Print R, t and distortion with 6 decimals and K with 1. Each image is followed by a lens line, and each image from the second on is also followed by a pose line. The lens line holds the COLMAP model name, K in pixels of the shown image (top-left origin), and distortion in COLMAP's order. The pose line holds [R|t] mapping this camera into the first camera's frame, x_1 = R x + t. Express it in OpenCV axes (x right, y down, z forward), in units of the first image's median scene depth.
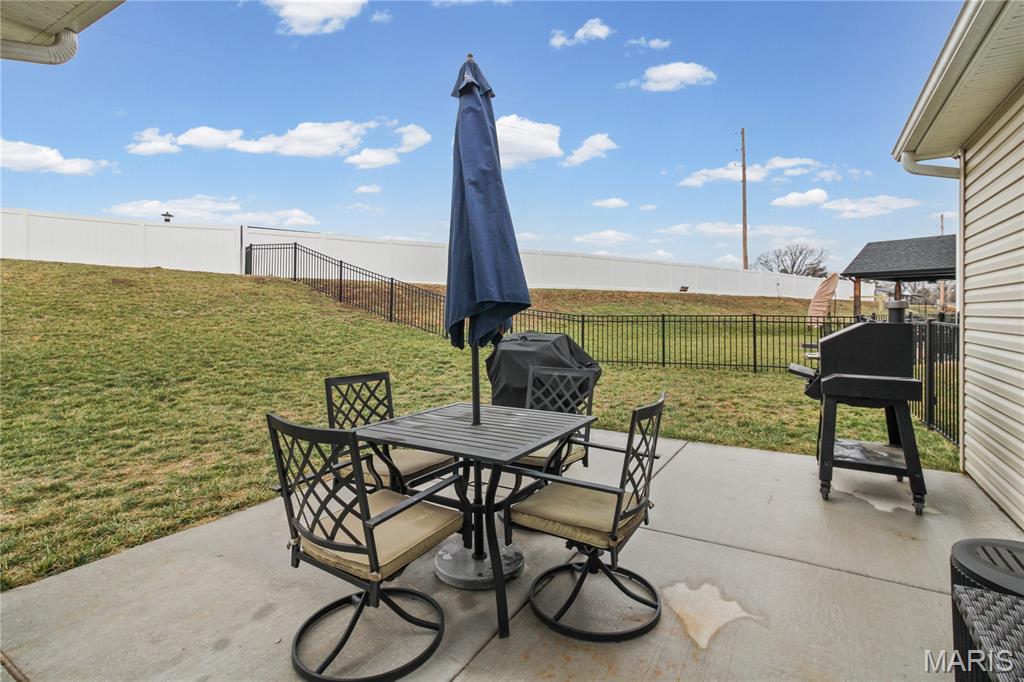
lens RADIAL K [[494.0, 0, 521.2], [0, 494.0, 315.7], [0, 0, 1]] dist [0.004072, 0.000274]
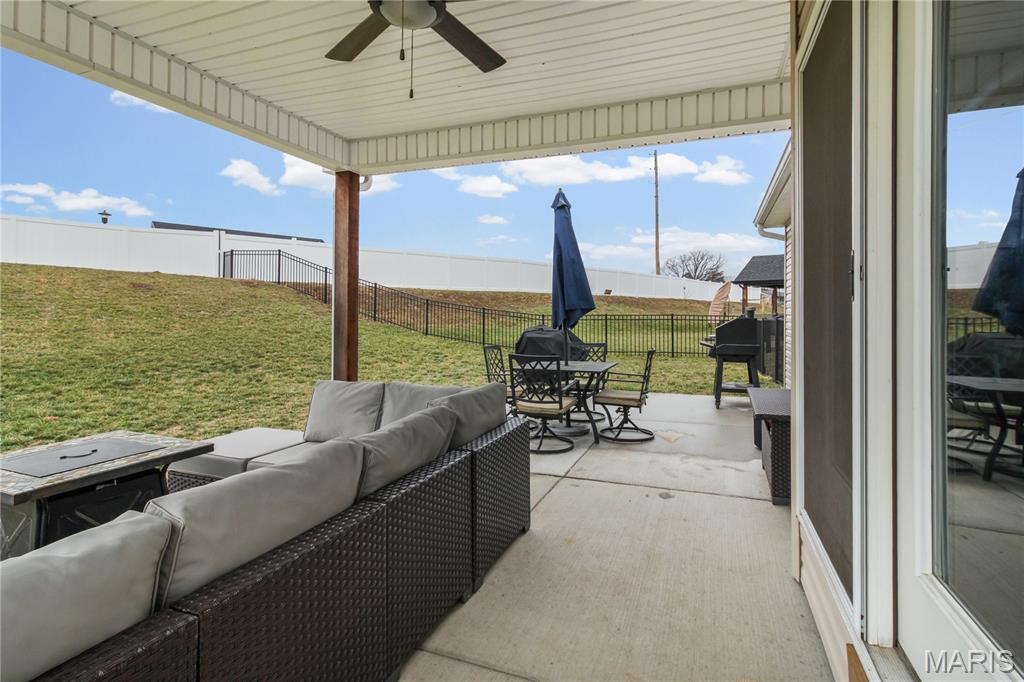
lens RADIAL K [[494.3, 0, 527.7], [0, 494.3, 319.0], [0, 0, 1]] dist [-0.002659, -0.000828]
pose [[0.984735, -0.003464, 0.174028, -0.099561], [0.002390, 0.999977, 0.006381, 0.000857], [-0.174046, -0.005868, 0.984720, -0.169508]]
